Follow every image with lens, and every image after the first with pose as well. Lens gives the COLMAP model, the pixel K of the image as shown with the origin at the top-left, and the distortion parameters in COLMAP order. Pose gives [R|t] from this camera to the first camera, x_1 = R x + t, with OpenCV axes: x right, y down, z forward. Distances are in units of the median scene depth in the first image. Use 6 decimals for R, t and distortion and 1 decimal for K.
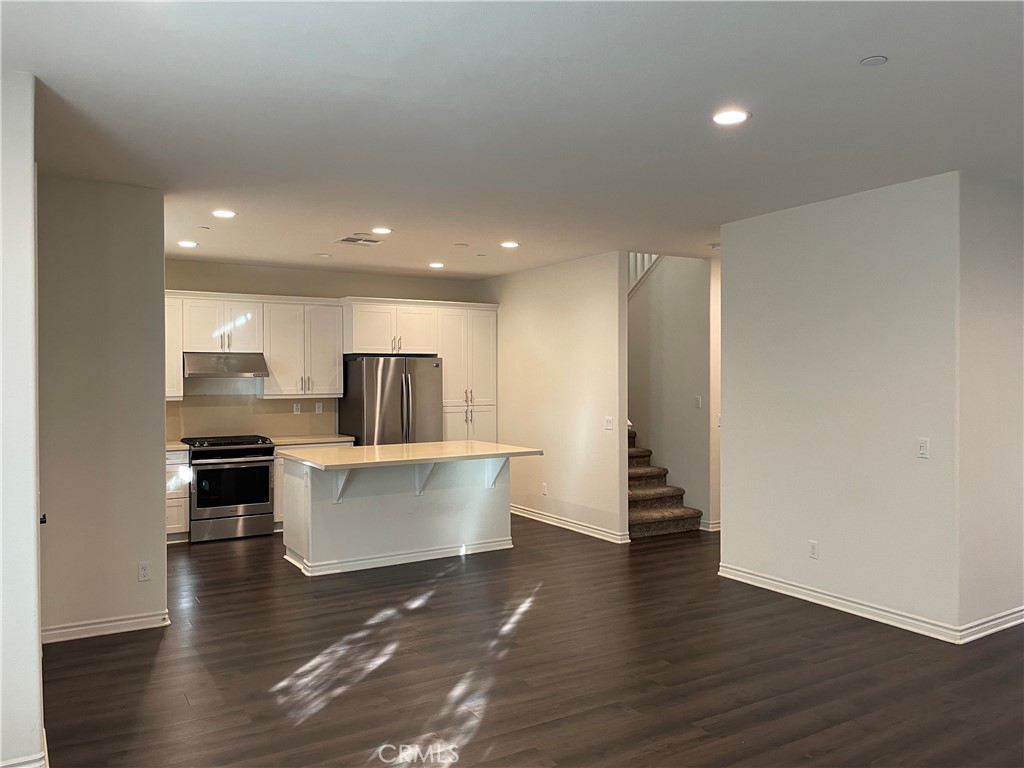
lens RADIAL K [[778.9, 0, 512.0], [0, 778.9, 384.0], [0, 0, 1]] dist [0.010673, 0.000781]
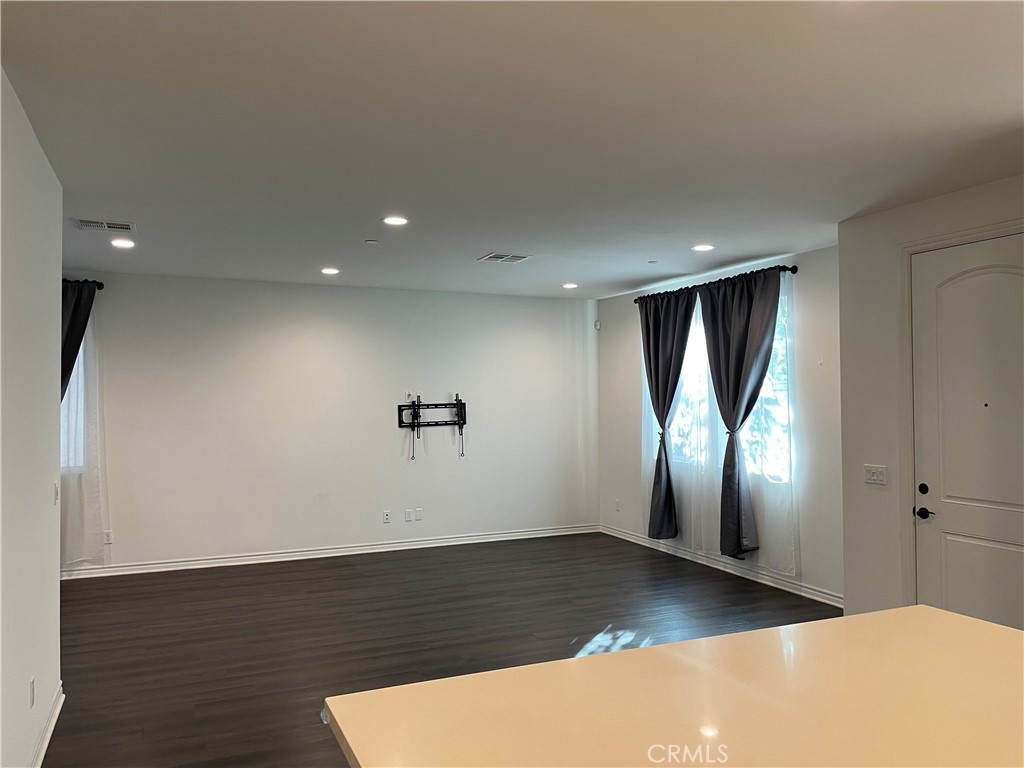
lens RADIAL K [[778.9, 0, 512.0], [0, 778.9, 384.0], [0, 0, 1]] dist [0.010673, 0.000781]
pose [[-0.990212, 0.010844, 0.139149, -0.064139], [0.010331, 0.999937, -0.004403, -0.021232], [-0.139188, -0.002922, -0.990262, 1.249941]]
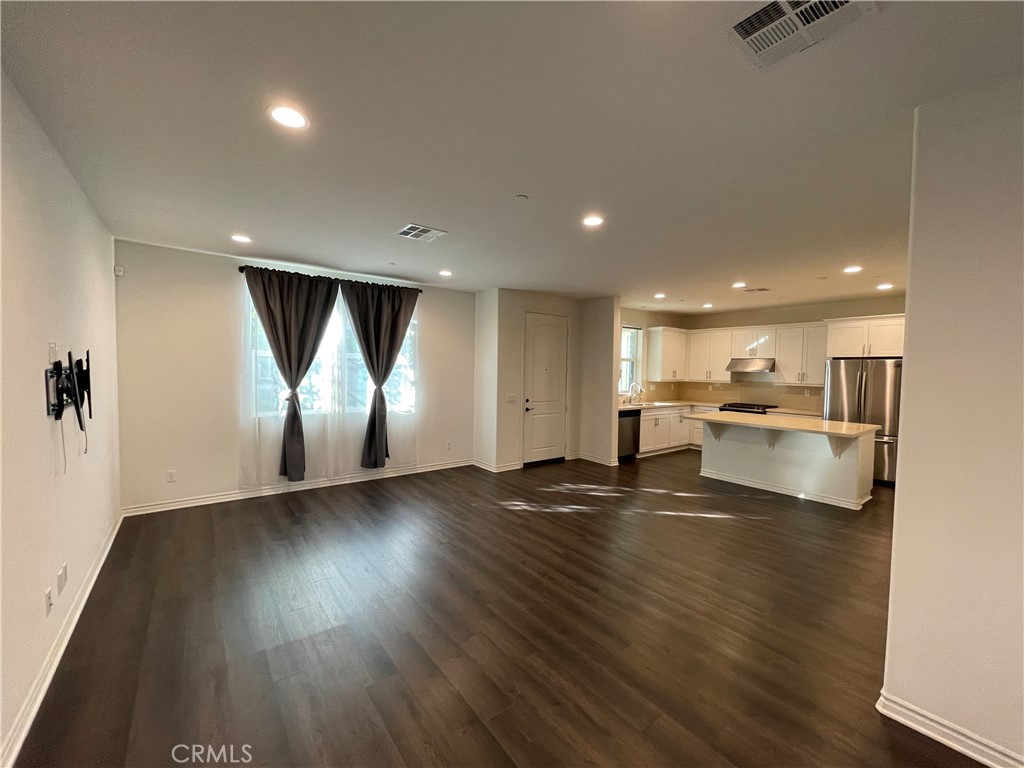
lens RADIAL K [[413.5, 0, 504.1], [0, 413.5, 393.0], [0, 0, 1]] dist [-0.001397, -0.000304]
pose [[0.088508, 0.065654, -0.993909, 0.628030], [-0.026369, 0.997630, 0.063551, -0.006667], [0.995726, 0.020583, 0.090030, 0.385140]]
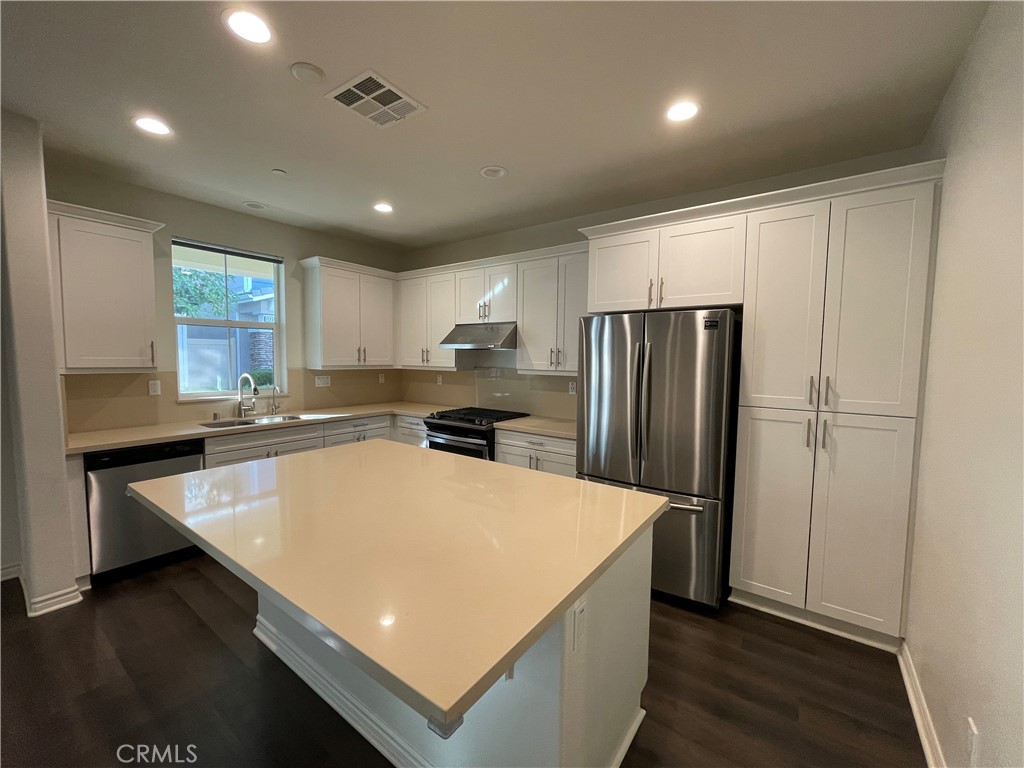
lens RADIAL K [[400.9, 0, 506.0], [0, 400.9, 383.5], [0, 0, 1]] dist [0.000568, -0.000019]
pose [[0.374235, 0.066763, -0.924928, 0.116300], [-0.023568, 0.997768, 0.062485, 0.001986], [0.927035, -0.001586, 0.374973, 0.961310]]
